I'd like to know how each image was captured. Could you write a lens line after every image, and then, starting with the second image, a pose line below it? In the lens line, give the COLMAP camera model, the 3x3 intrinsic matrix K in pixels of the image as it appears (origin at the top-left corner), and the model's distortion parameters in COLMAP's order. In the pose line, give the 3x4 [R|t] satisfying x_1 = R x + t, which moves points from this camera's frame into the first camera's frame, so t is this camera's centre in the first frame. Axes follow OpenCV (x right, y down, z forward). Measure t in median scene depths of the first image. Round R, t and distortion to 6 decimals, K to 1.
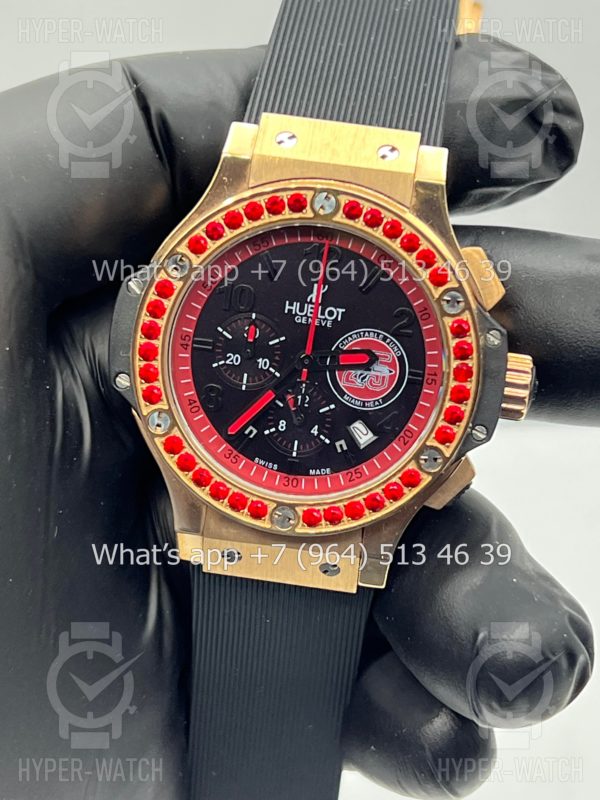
lens RADIAL K [[1883.6, 0, 300.5], [0, 1883.6, 406.5], [0, 0, 1]] dist [0.230109, 0.000000]
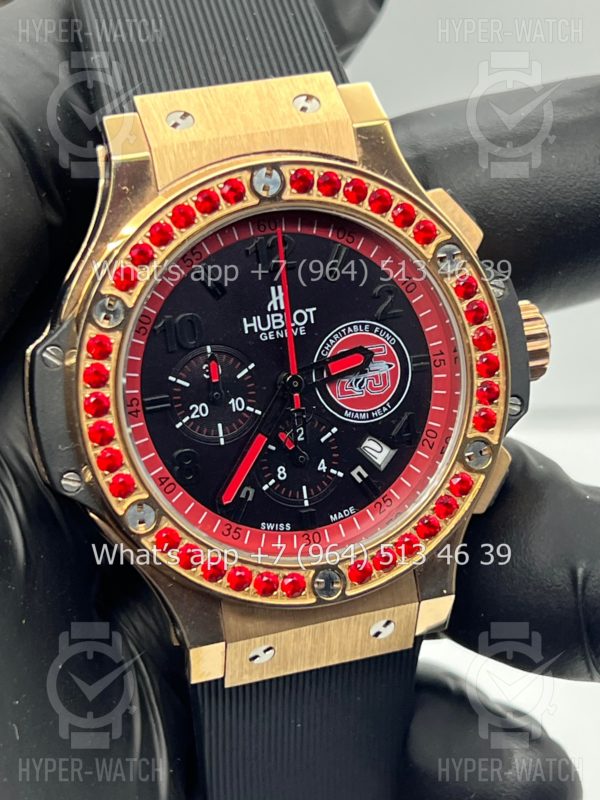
lens RADIAL K [[1883.6, 0, 300.5], [0, 1883.6, 399.1], [0, 0, 1]] dist [0.230109, 0.000000]
pose [[0.906571, -0.296151, 0.300706, -0.230537], [0.302873, 0.952699, 0.025165, -0.036705], [-0.293935, 0.068261, 0.953385, 0.252410]]
